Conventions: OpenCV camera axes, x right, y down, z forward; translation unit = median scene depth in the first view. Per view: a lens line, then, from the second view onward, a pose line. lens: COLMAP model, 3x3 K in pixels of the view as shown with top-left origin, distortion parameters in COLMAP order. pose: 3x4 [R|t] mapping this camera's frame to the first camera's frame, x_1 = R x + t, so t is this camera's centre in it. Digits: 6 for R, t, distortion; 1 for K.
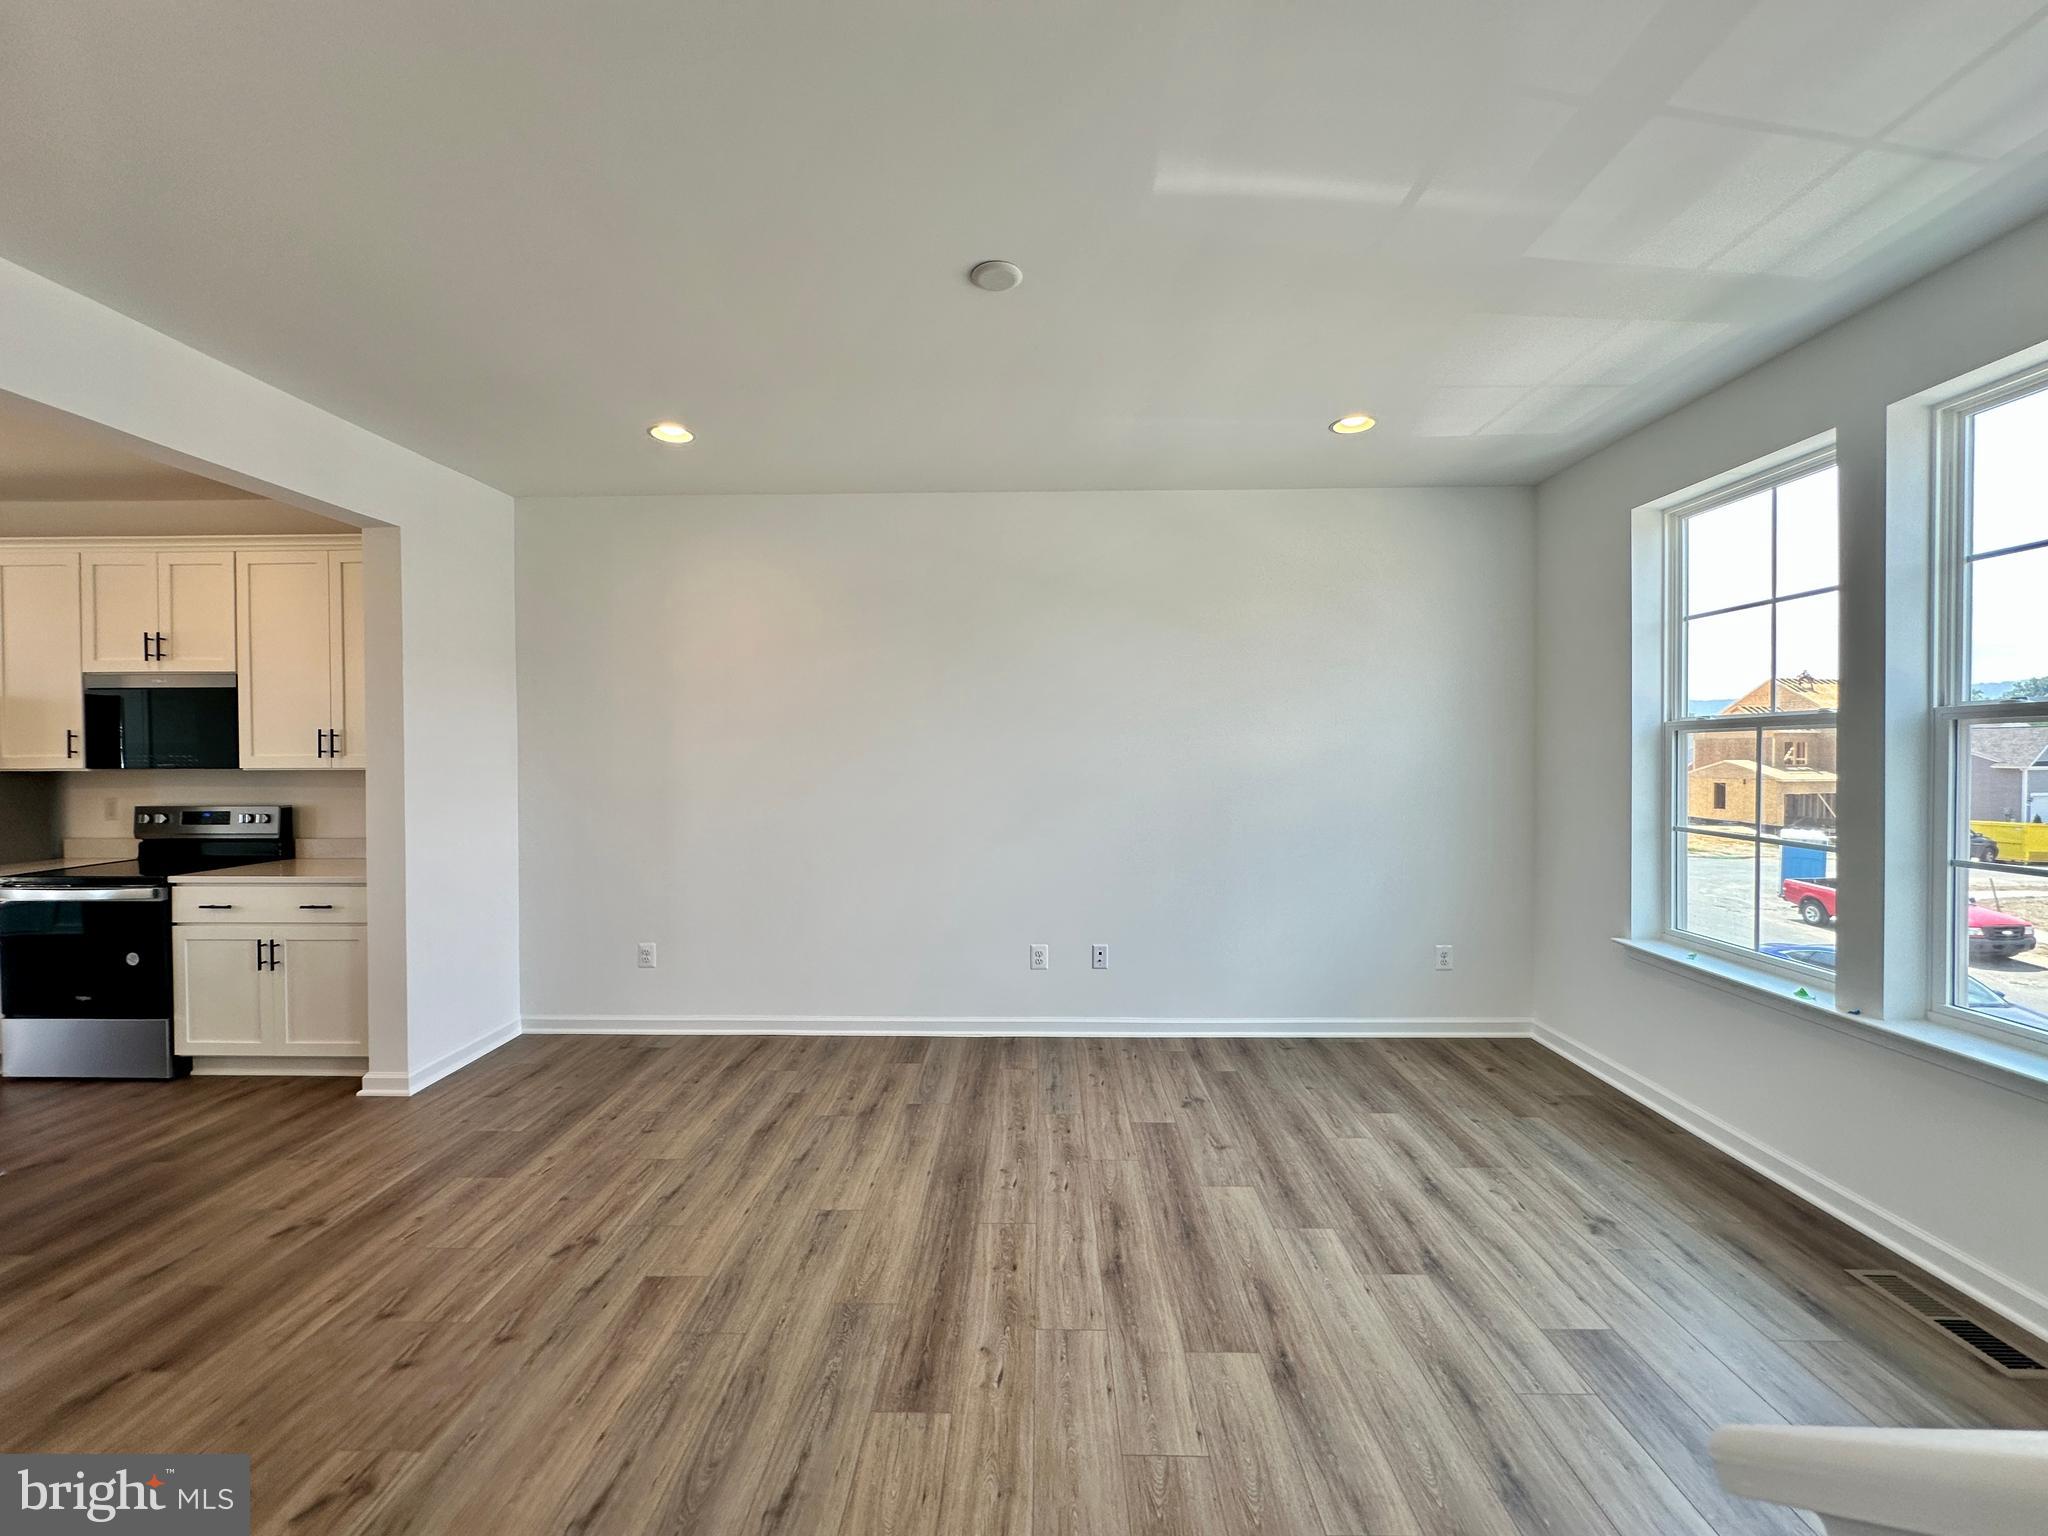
lens RADIAL K [[818.4, 0, 1023.7], [0, 818.4, 765.6], [0, 0, 1]] dist [-0.002480, 0.000638]
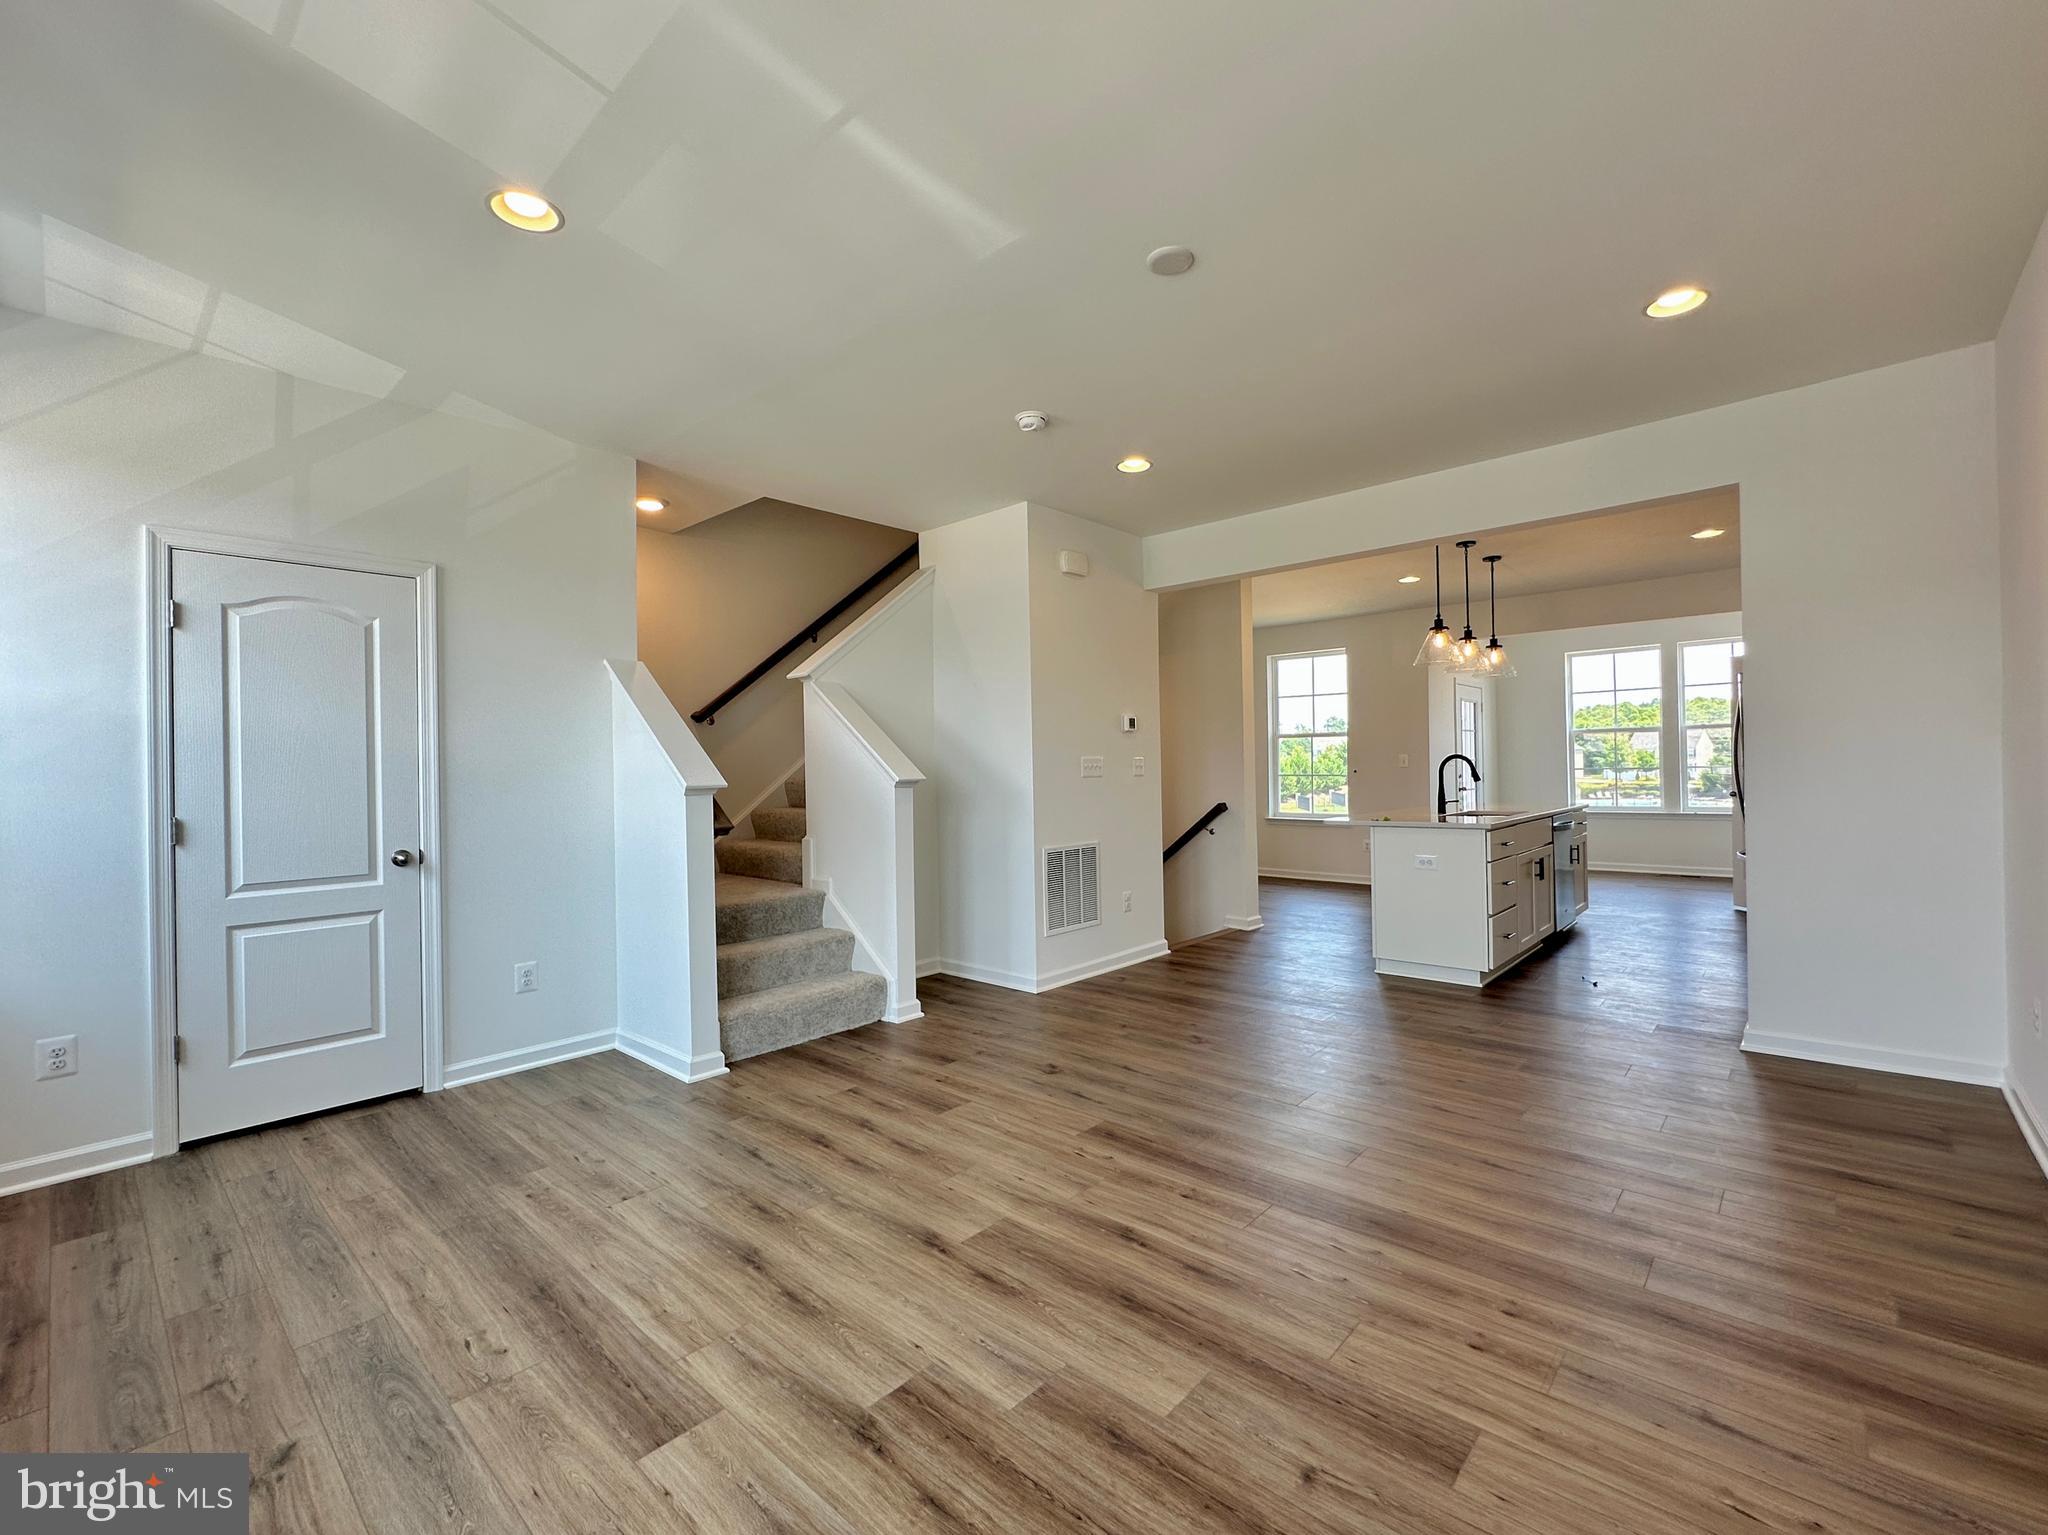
lens RADIAL K [[889.6, 0, 1035.1], [0, 889.6, 763.1], [0, 0, 1]] dist [-0.002289, 0.000179]
pose [[-0.648849, 0.011616, -0.760829, 0.748405], [0.009334, 0.999930, 0.007306, 0.042318], [0.760860, -0.002361, -0.648912, 1.233503]]
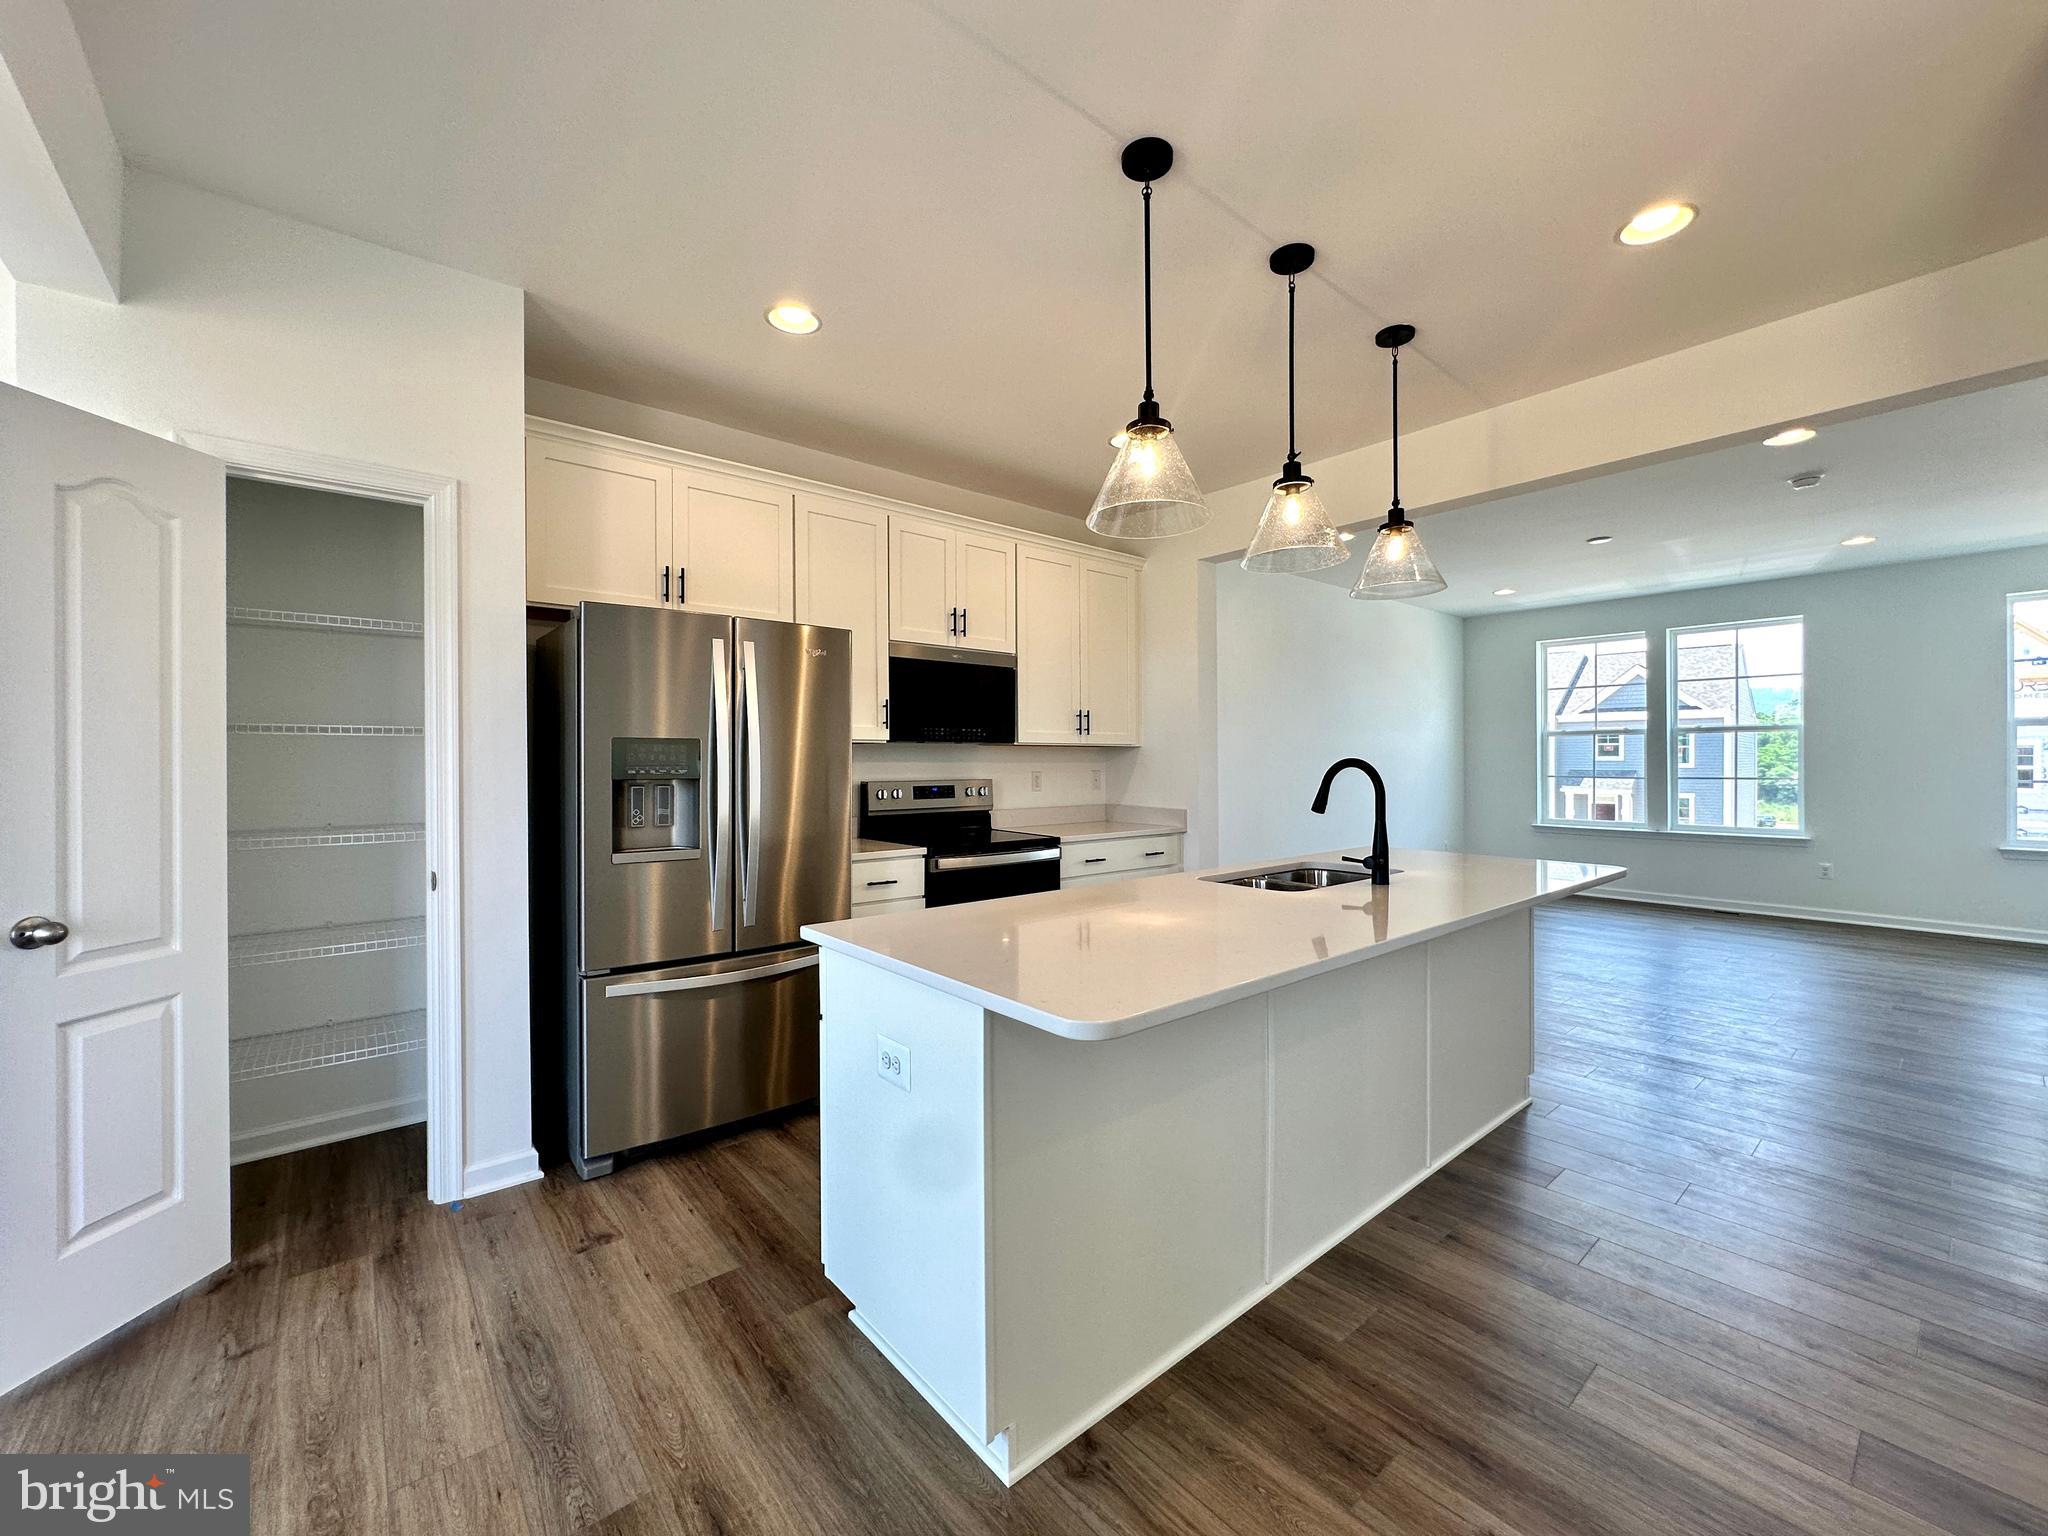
lens RADIAL K [[818.4, 0, 1023.7], [0, 818.4, 765.6], [0, 0, 1]] dist [-0.002480, 0.000638]
pose [[0.755310, -0.002715, 0.655362, -2.213066], [0.012767, 0.999863, -0.010572, 0.060720], [-0.655243, 0.016352, 0.755241, 0.226194]]
